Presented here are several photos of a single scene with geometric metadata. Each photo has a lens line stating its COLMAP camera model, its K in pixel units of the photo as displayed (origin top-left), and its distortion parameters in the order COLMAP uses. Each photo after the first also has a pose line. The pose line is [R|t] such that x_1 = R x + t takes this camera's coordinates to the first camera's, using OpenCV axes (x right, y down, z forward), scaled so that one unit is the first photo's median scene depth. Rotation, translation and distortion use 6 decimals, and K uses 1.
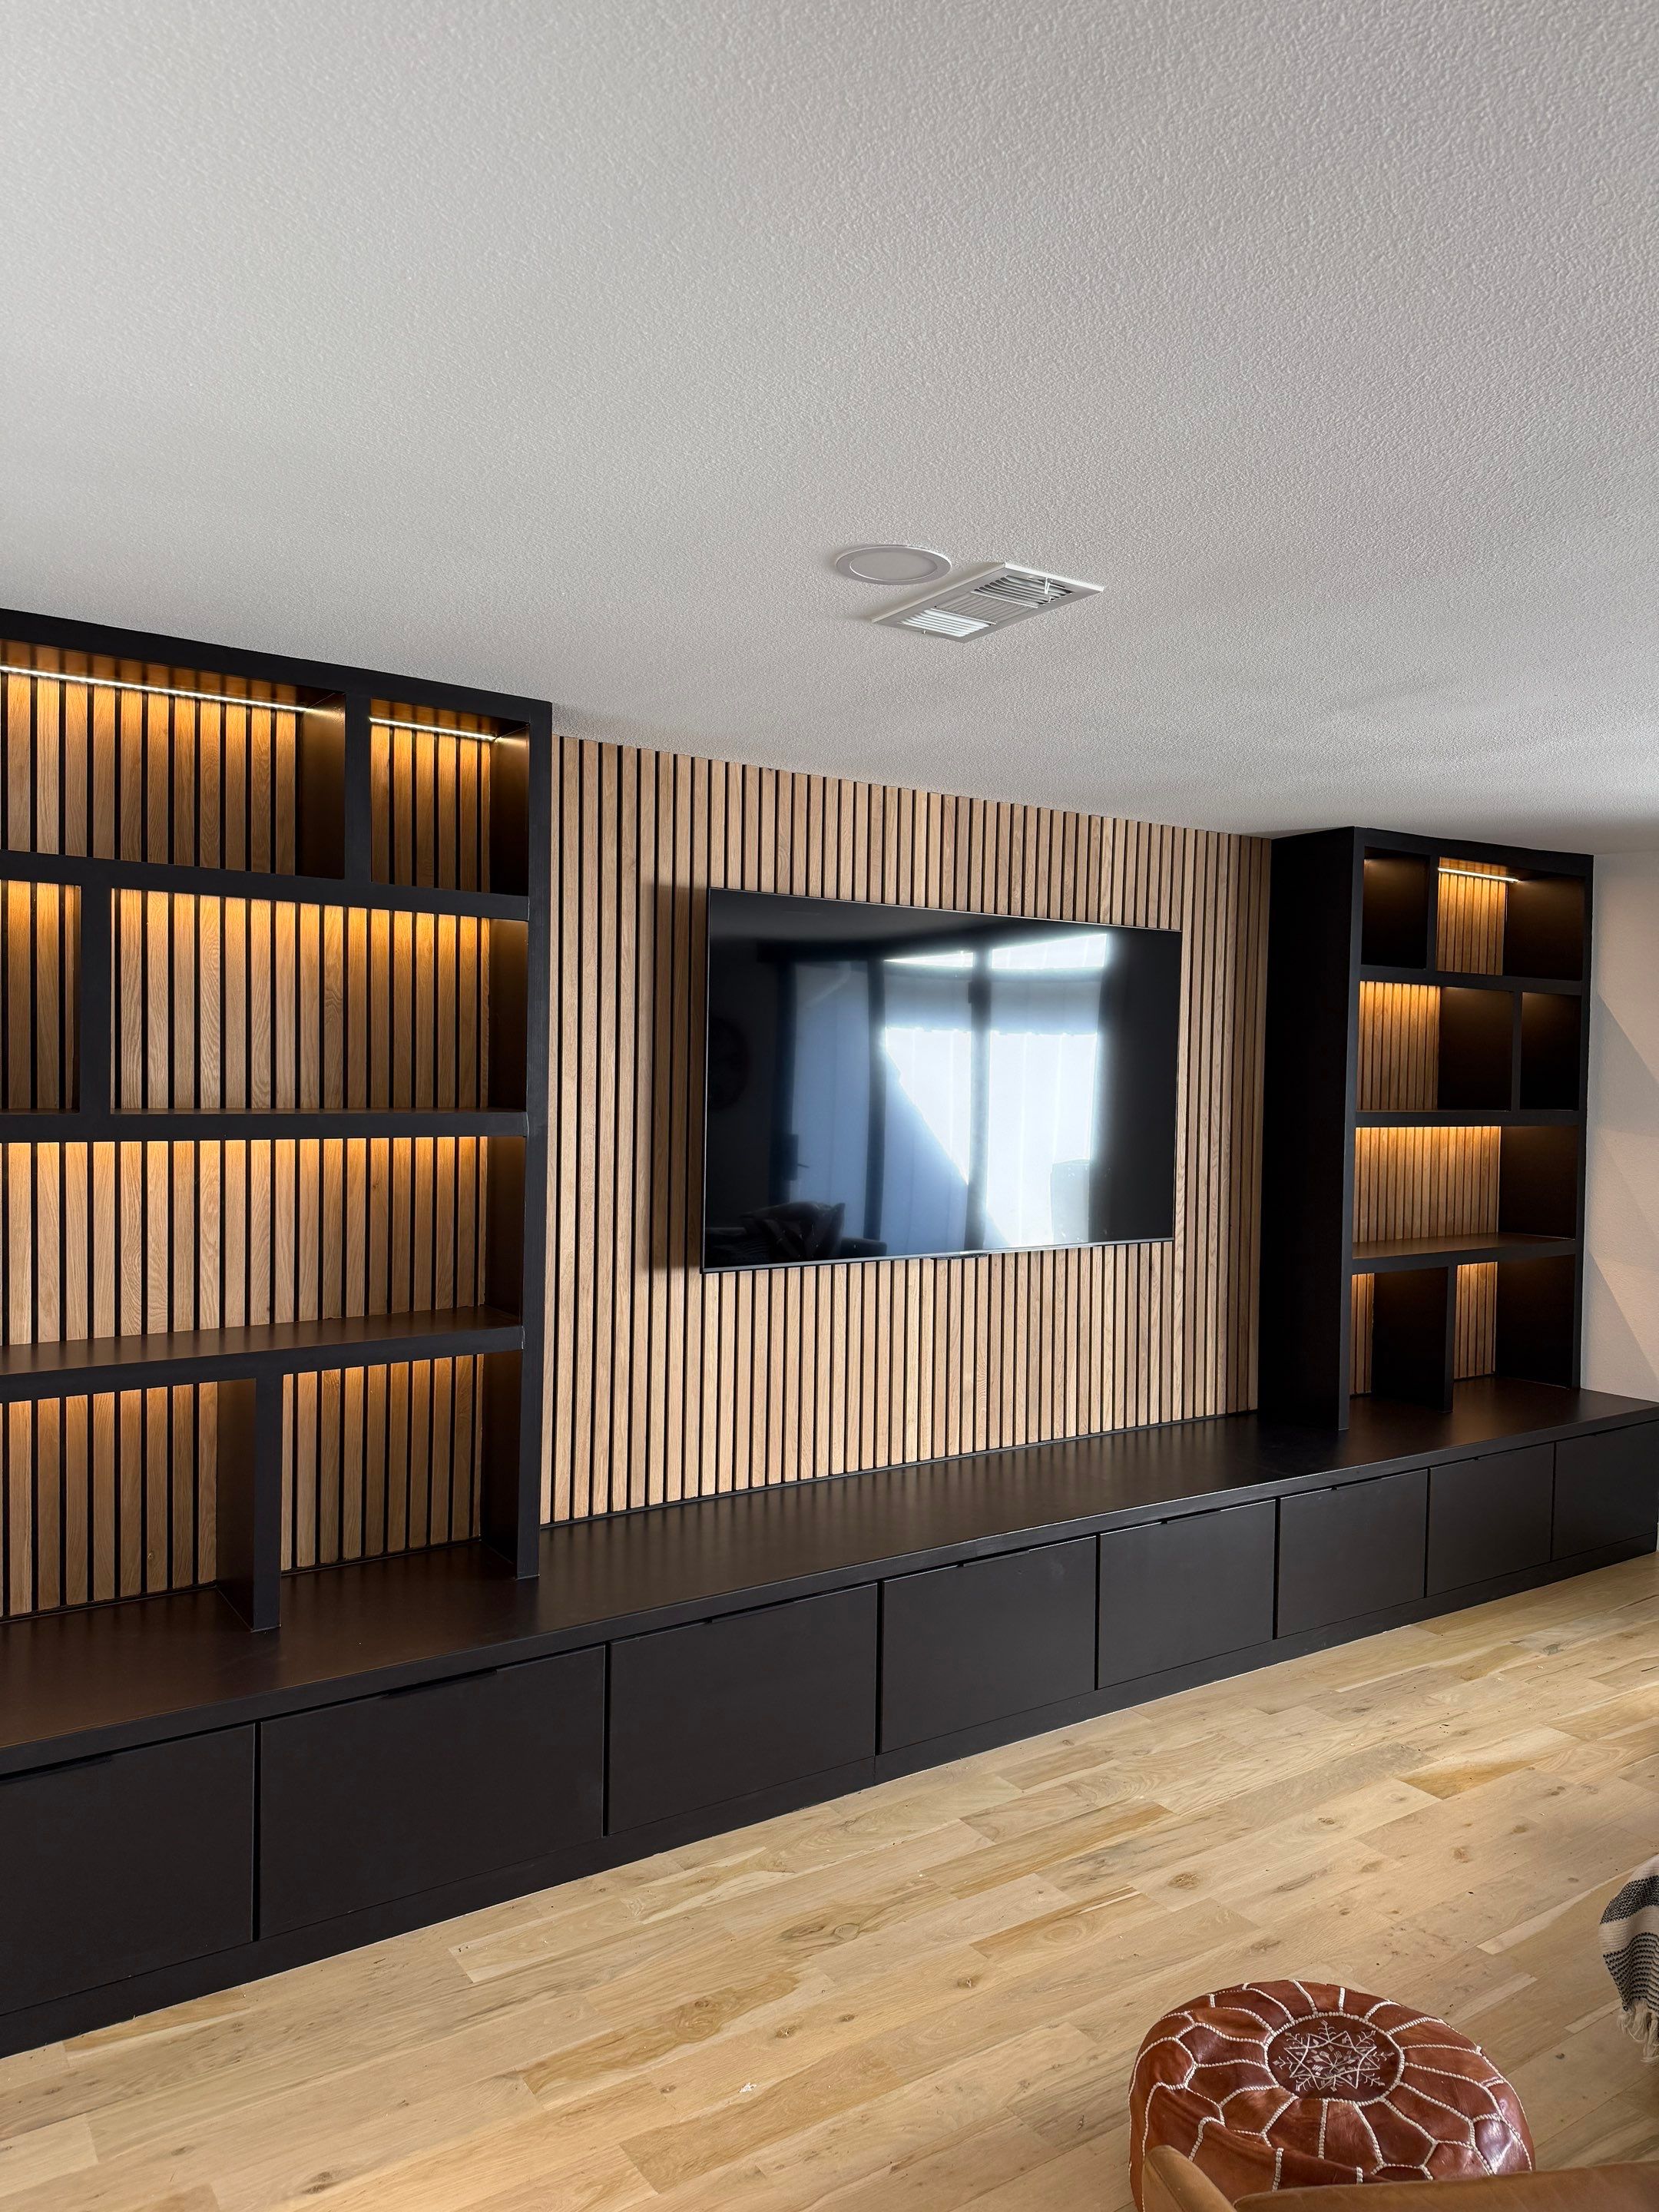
lens RADIAL K [[1559.8, 0, 909.3], [0, 1559.8, 1039.9], [0, 0, 1]] dist [0.065553, -0.090347]
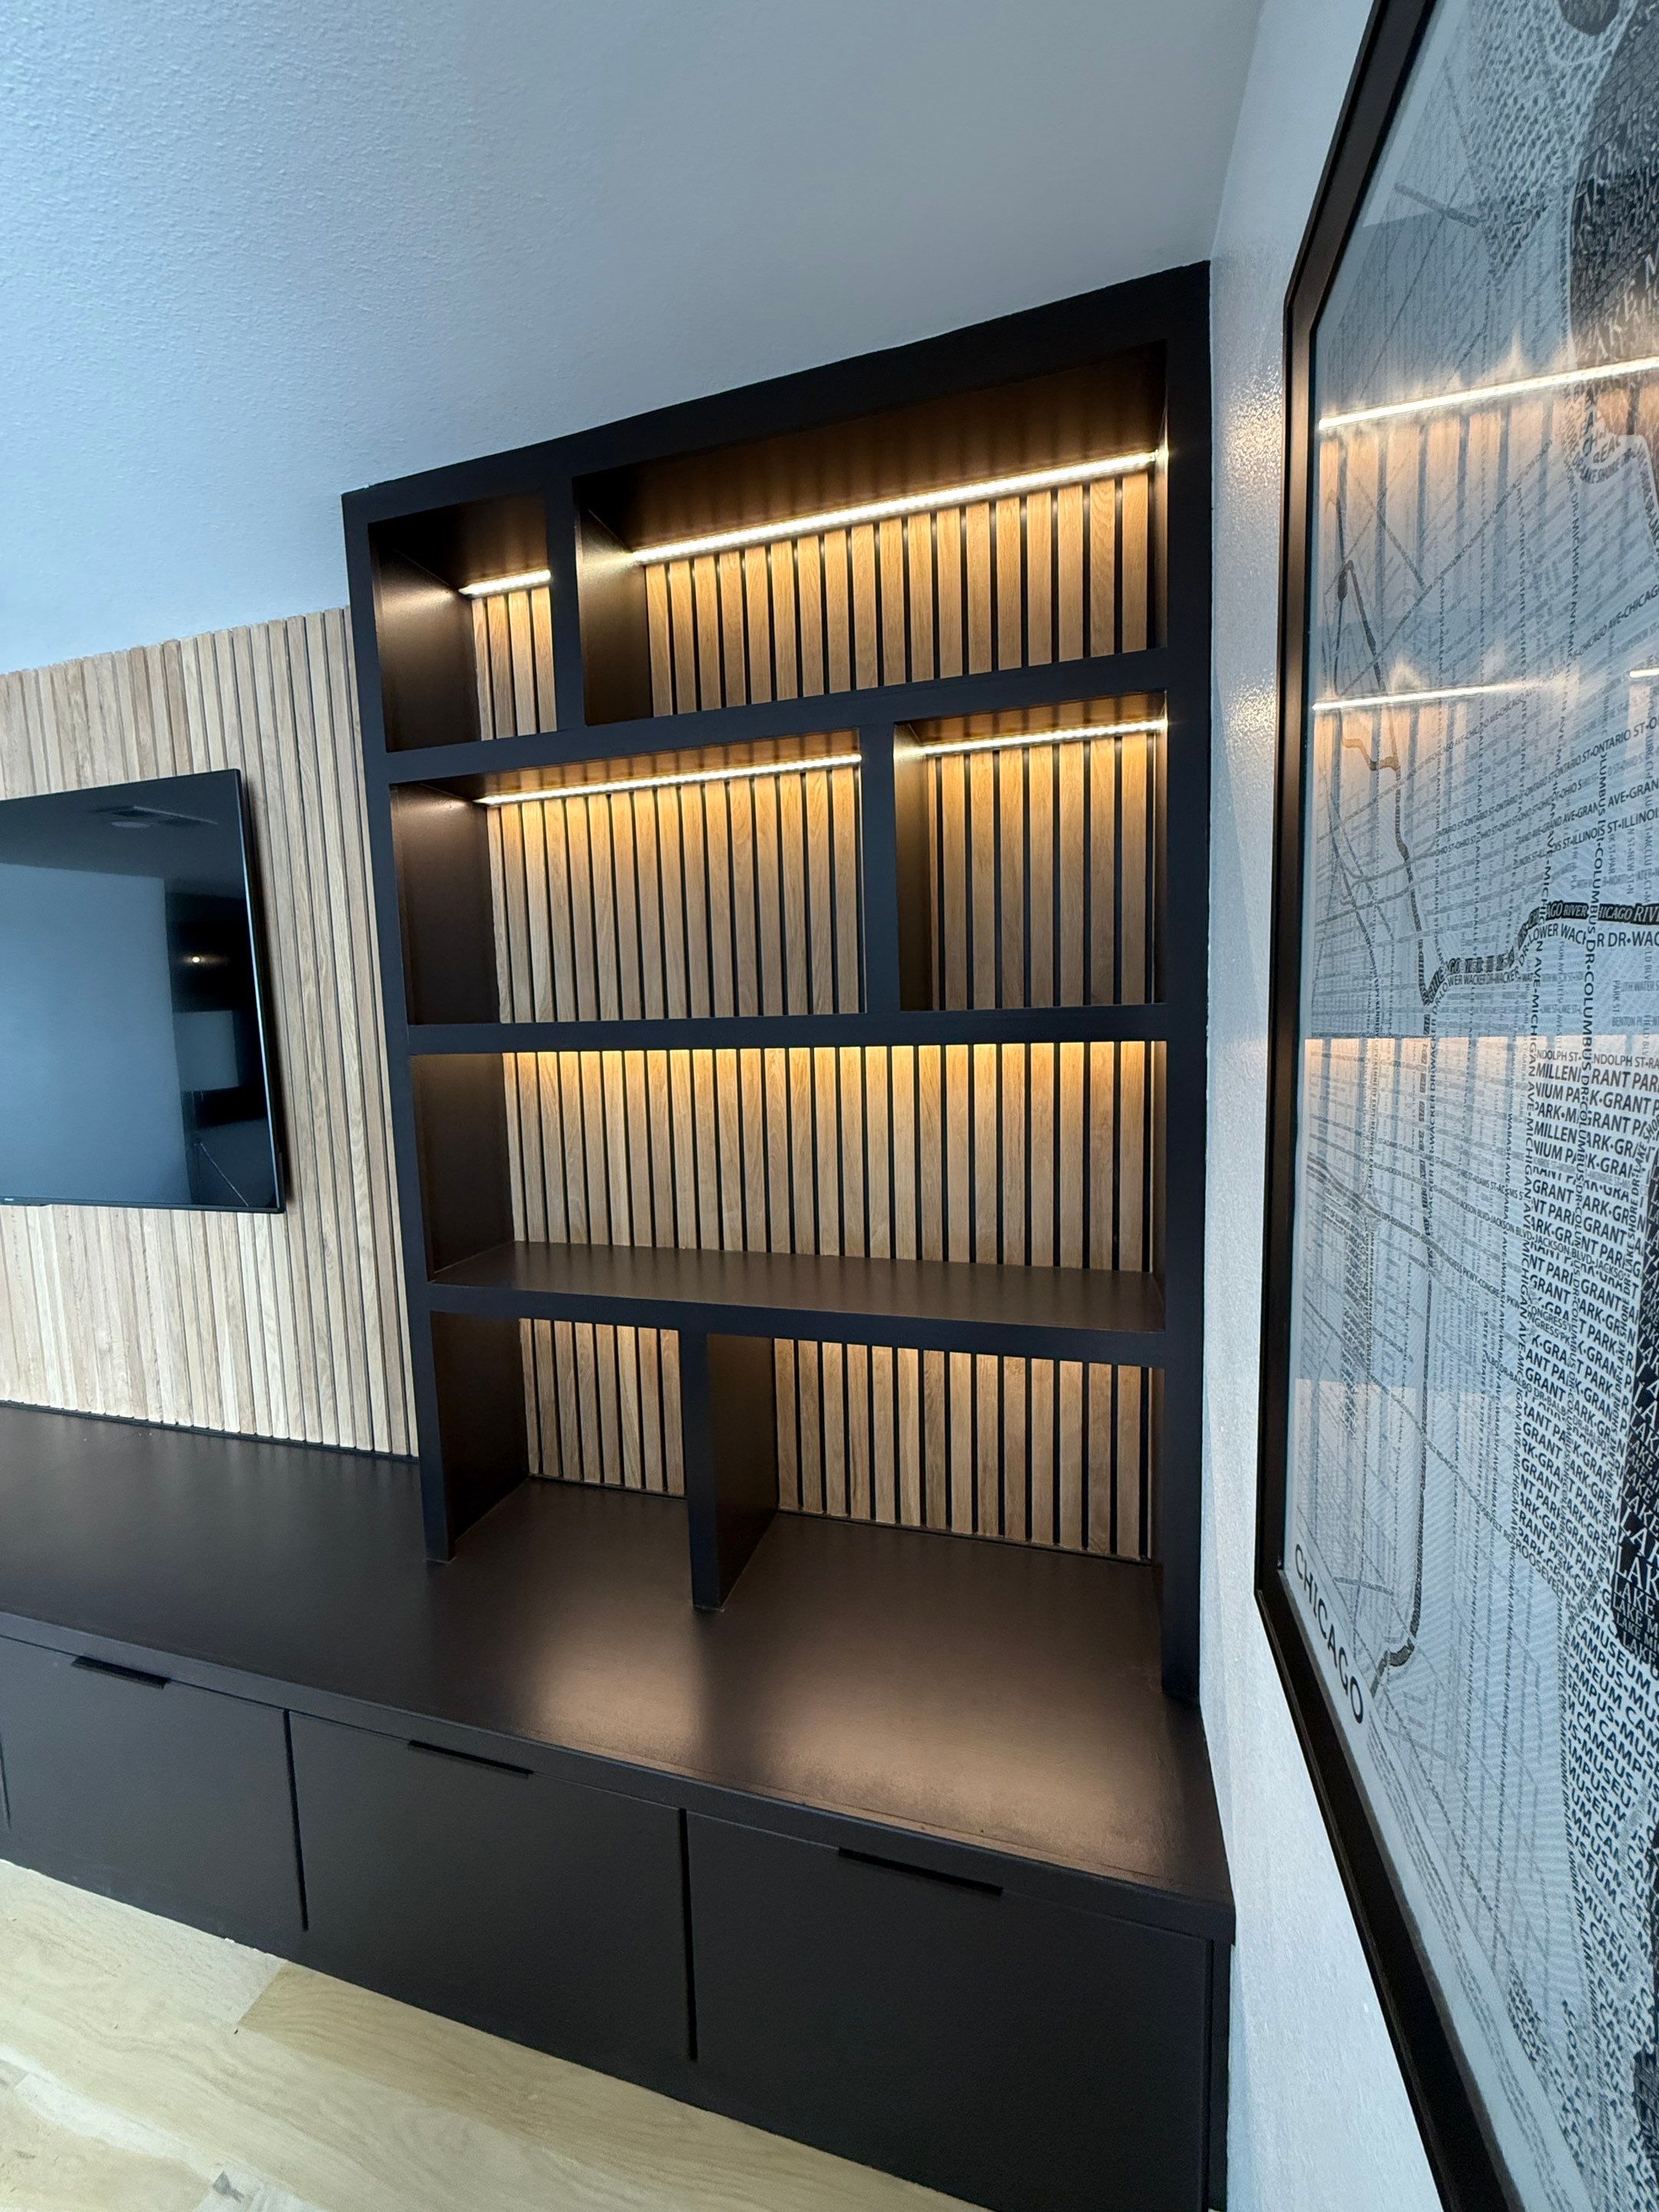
lens RADIAL K [[882.6, 0, 828.3], [0, 882.6, 1094.2], [0, 0, 1]] dist [0.001633, -0.003087]
pose [[0.604786, 0.015325, -0.796240, 0.872781], [0.054024, 0.996722, 0.060217, 0.082543], [0.794553, -0.079435, 0.601976, 1.291305]]
